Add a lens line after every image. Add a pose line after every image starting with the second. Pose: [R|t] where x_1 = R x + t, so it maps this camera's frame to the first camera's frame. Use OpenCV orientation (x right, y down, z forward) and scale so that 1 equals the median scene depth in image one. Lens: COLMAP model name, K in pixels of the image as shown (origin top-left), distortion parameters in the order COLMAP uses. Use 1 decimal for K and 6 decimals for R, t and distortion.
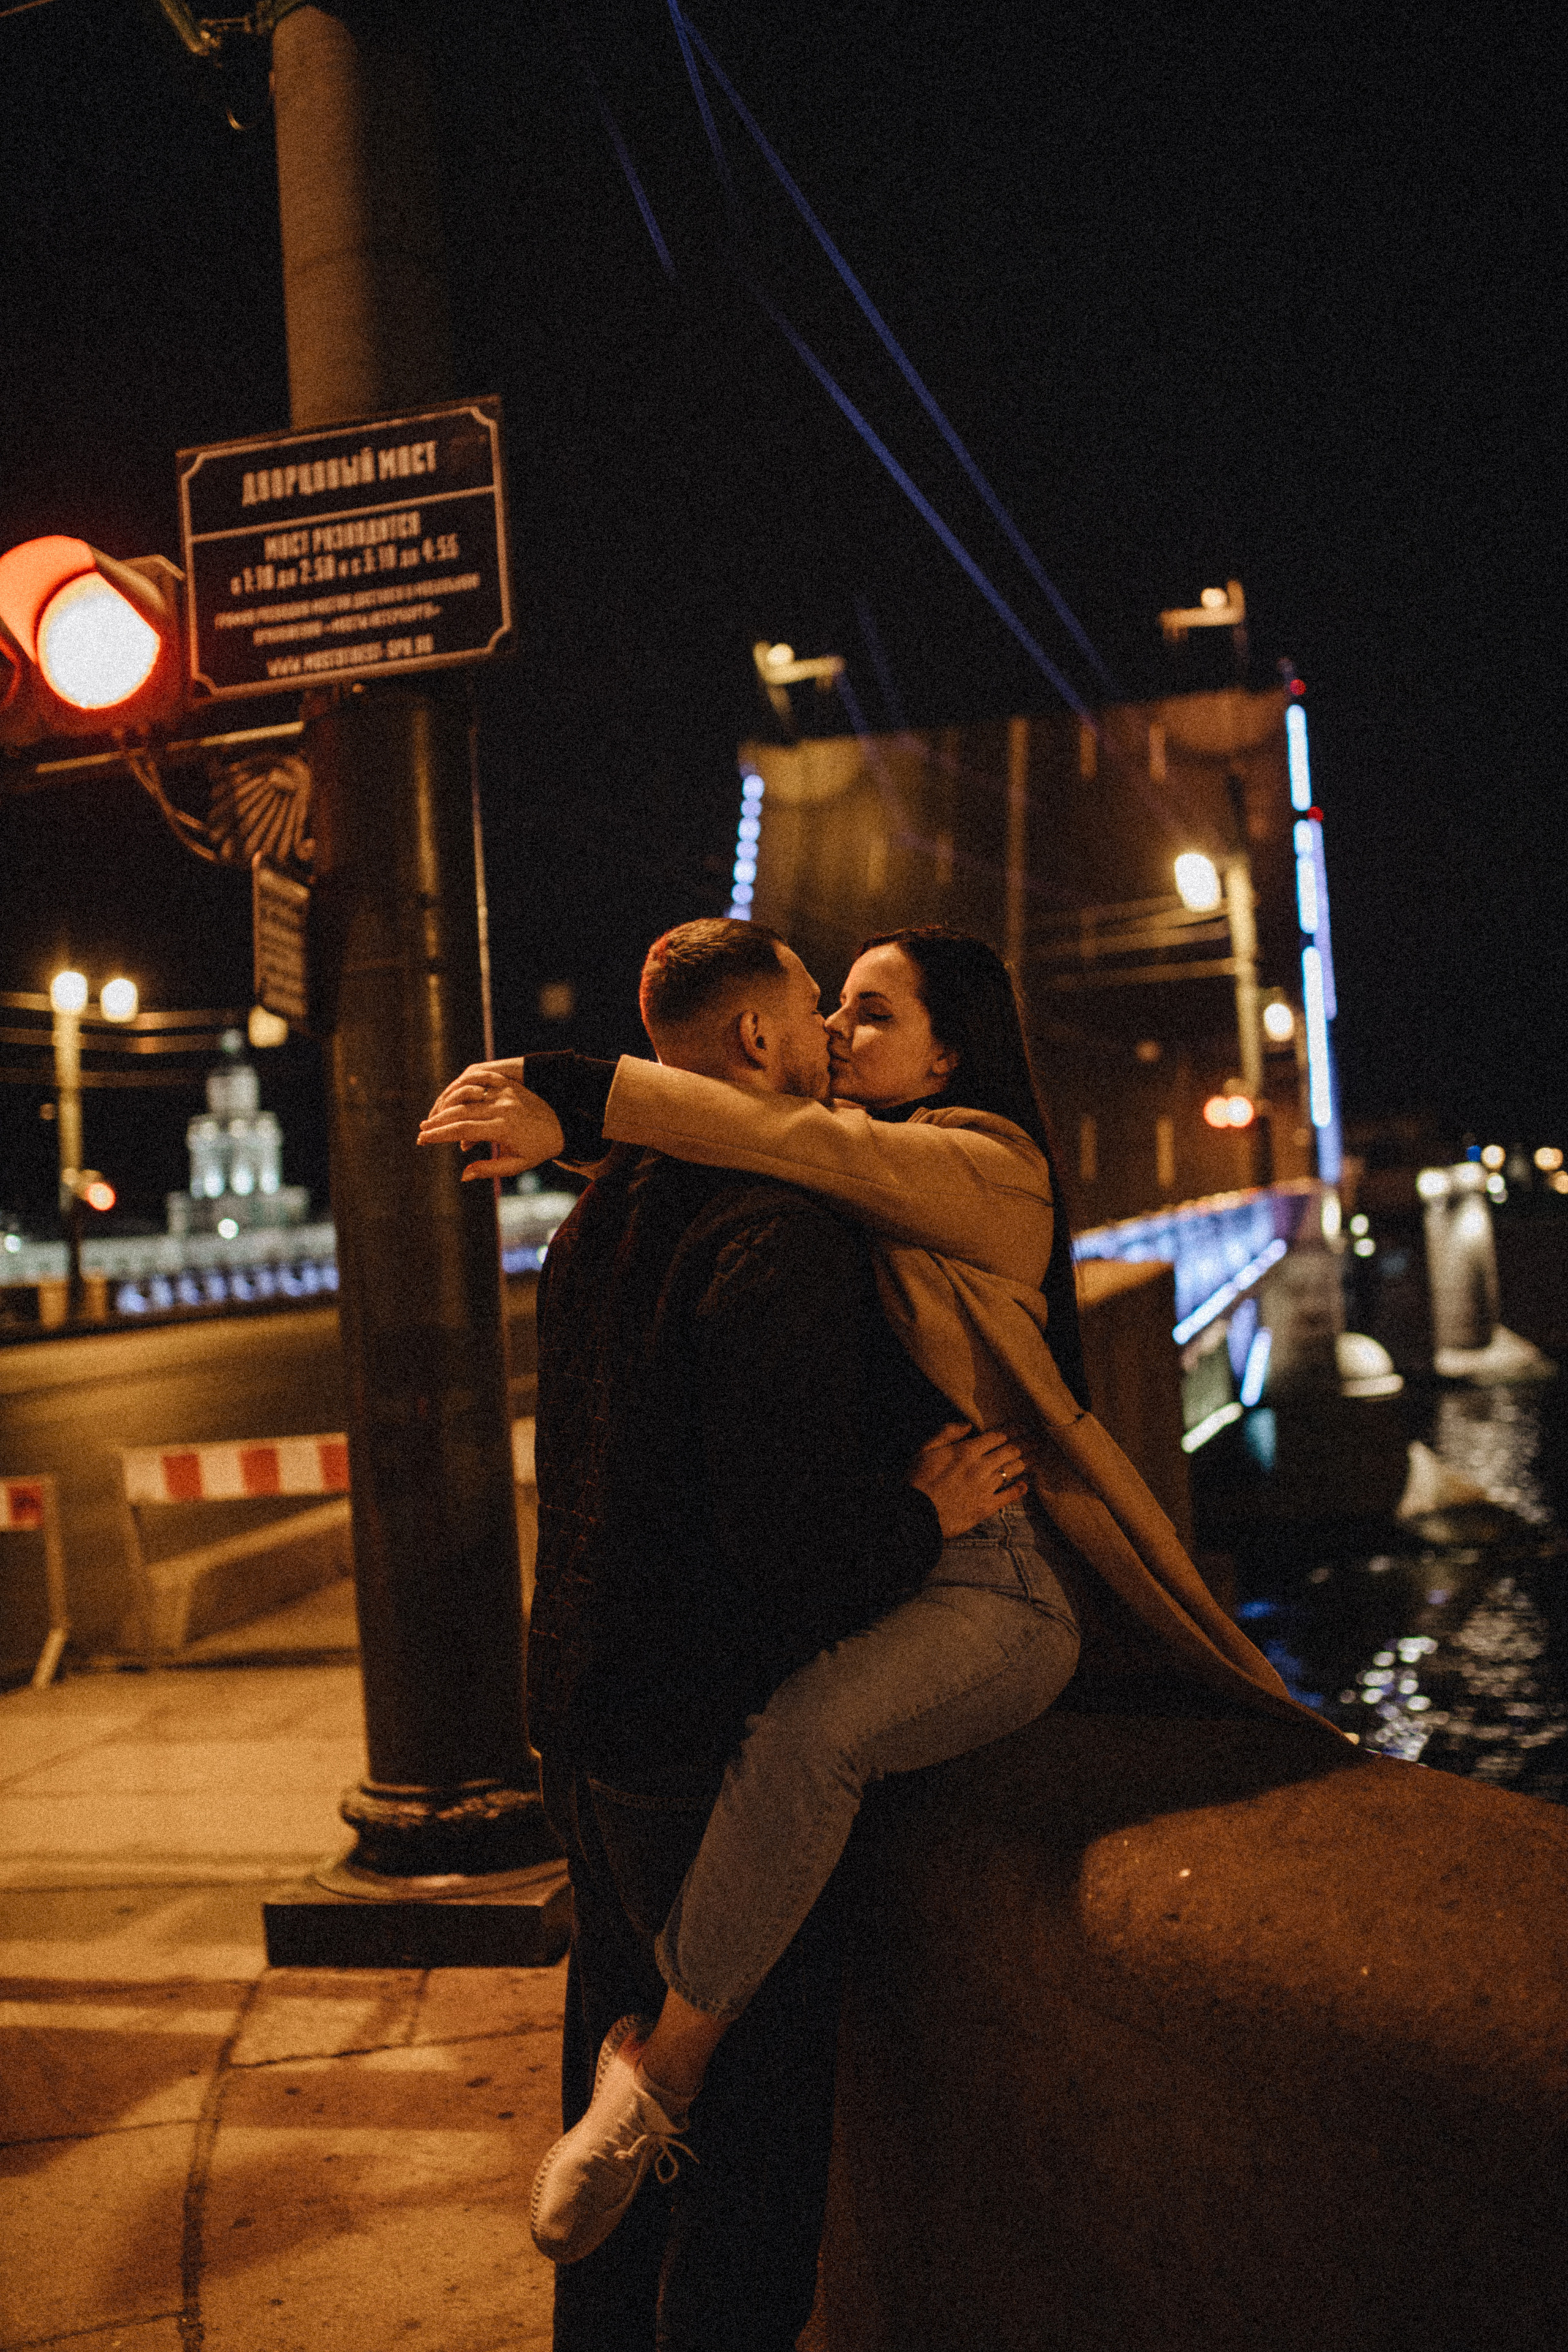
lens RADIAL K [[2245.1, 0, 753.4], [0, 2245.1, 1149.1], [0, 0, 1]] dist [-0.038844, 0.000000]
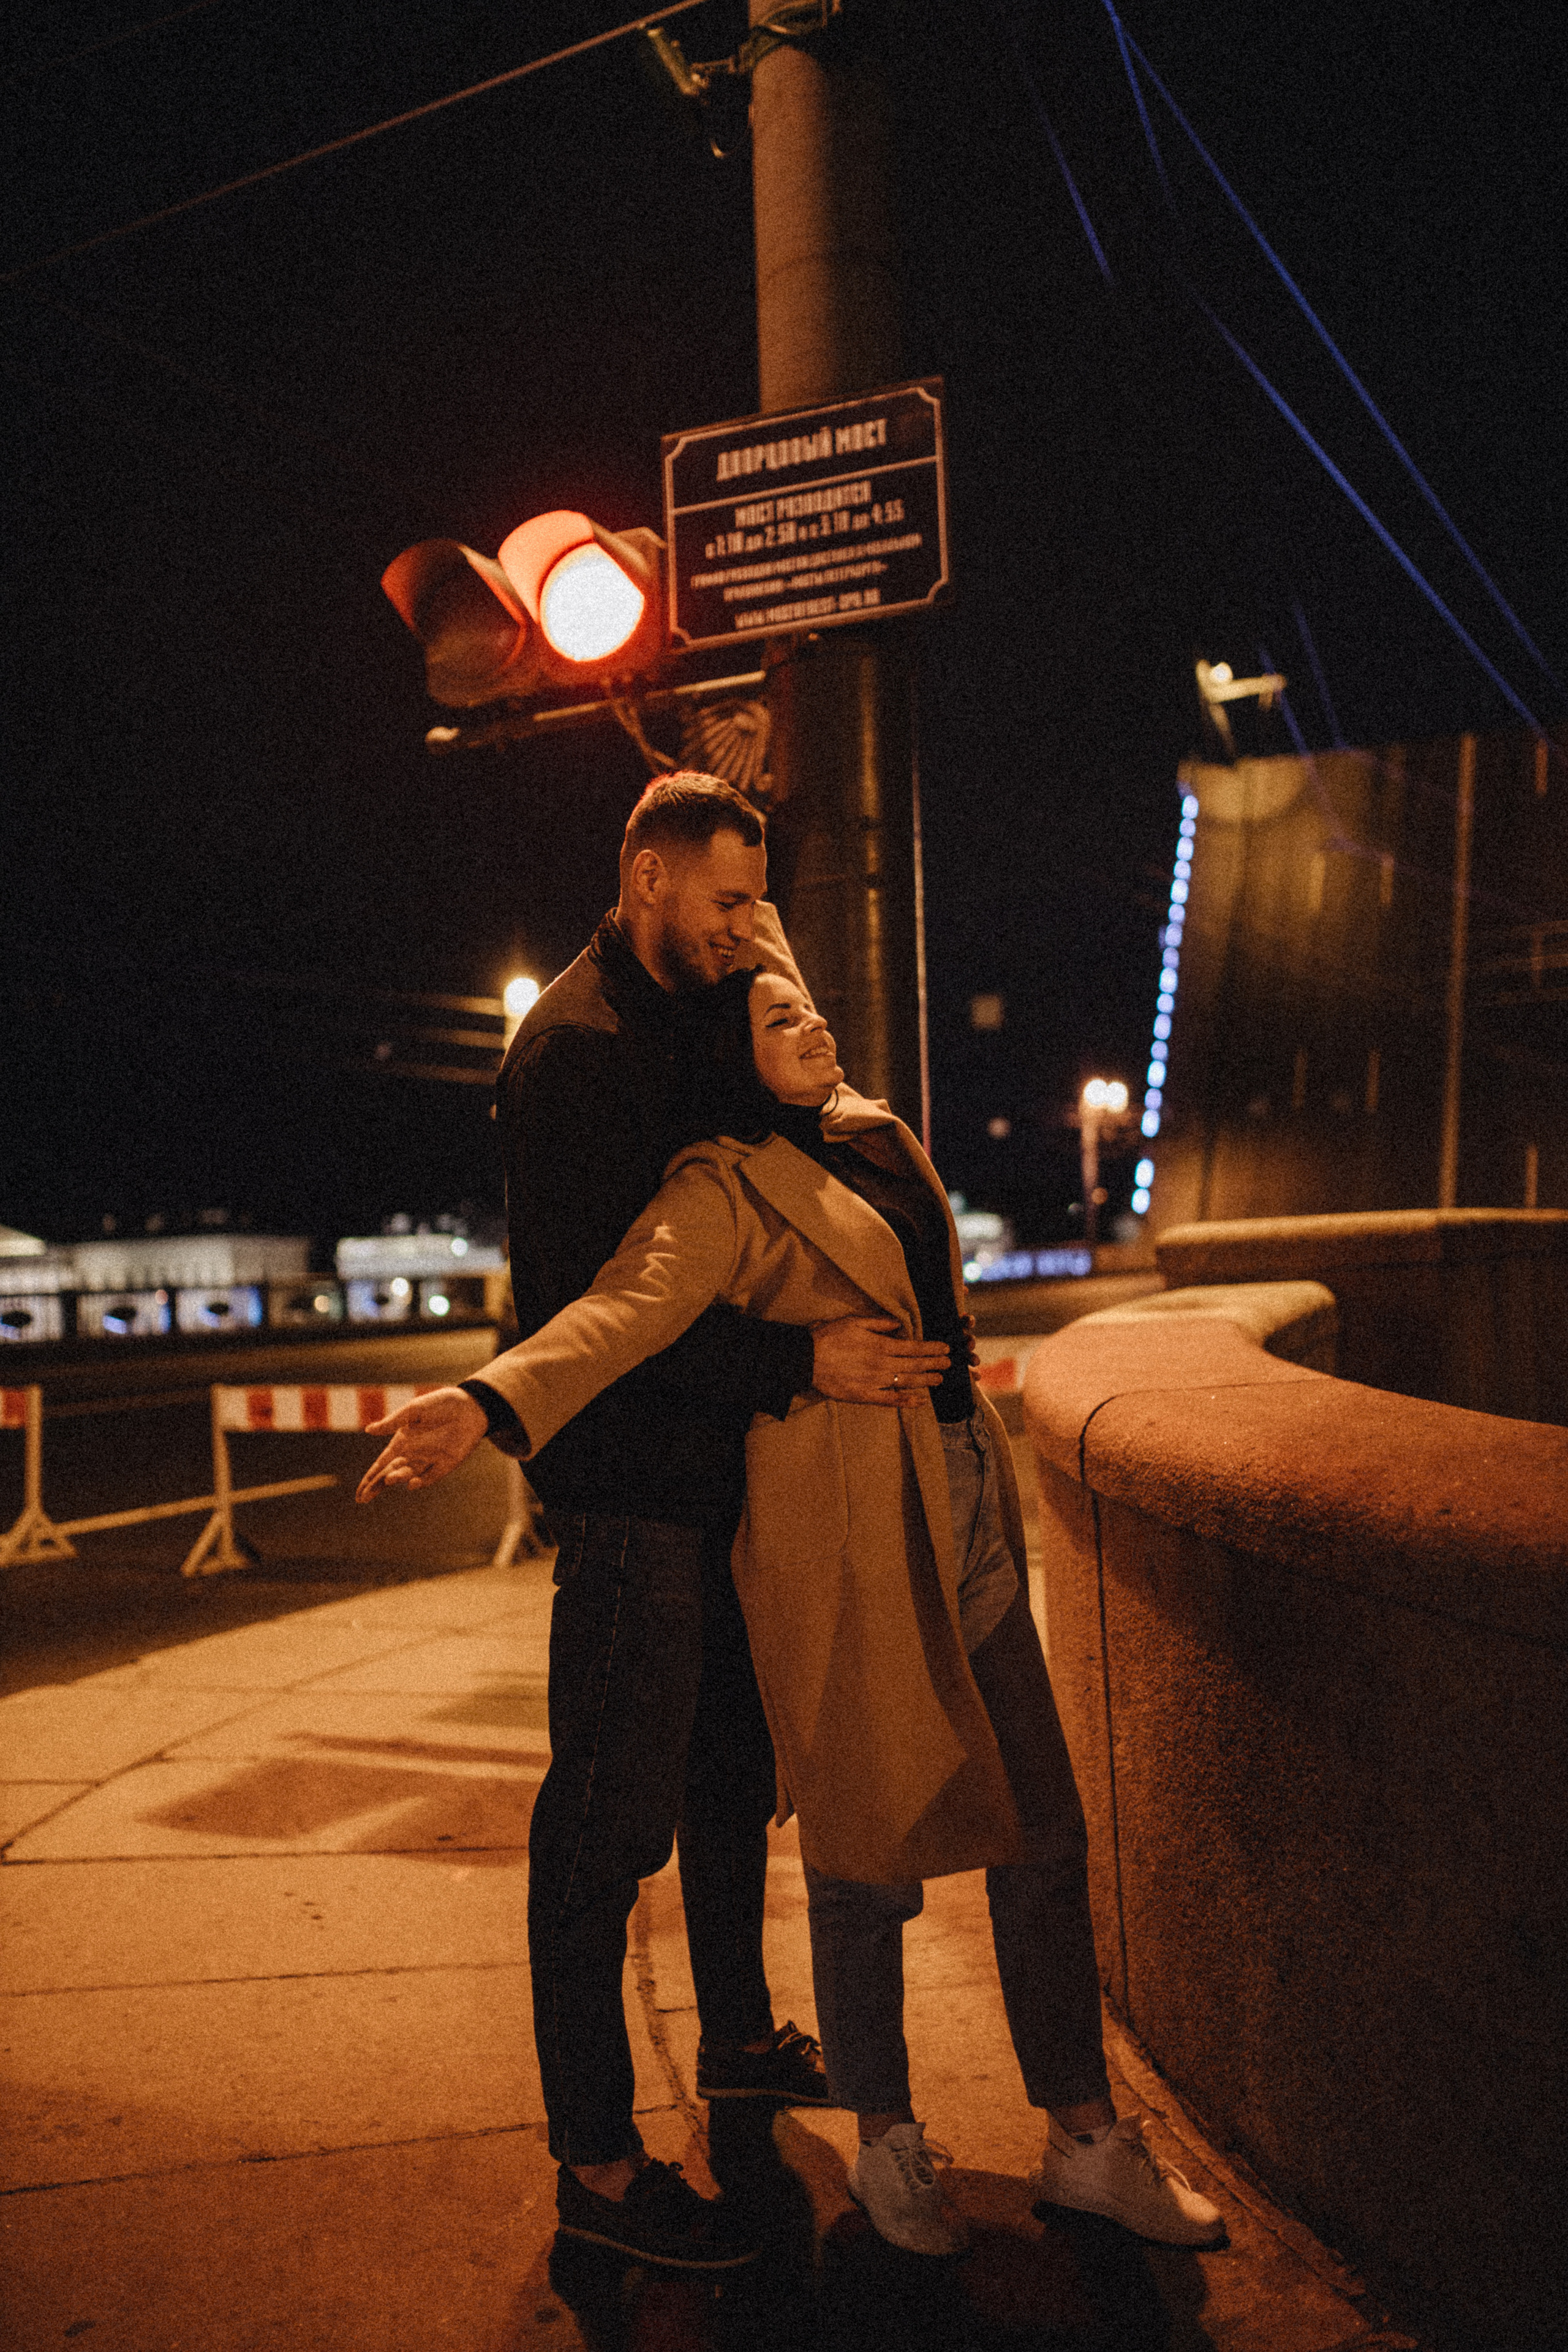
lens RADIAL K [[2245.1, 0, 763.8], [0, 2245.1, 1132.8], [0, 0, 1]] dist [-0.038844, 0.000000]
pose [[0.982523, 0.022758, -0.184744, 0.015405], [-0.025992, 0.999548, -0.015100, 0.064055], [0.184317, 0.019638, 0.982671, -0.121971]]
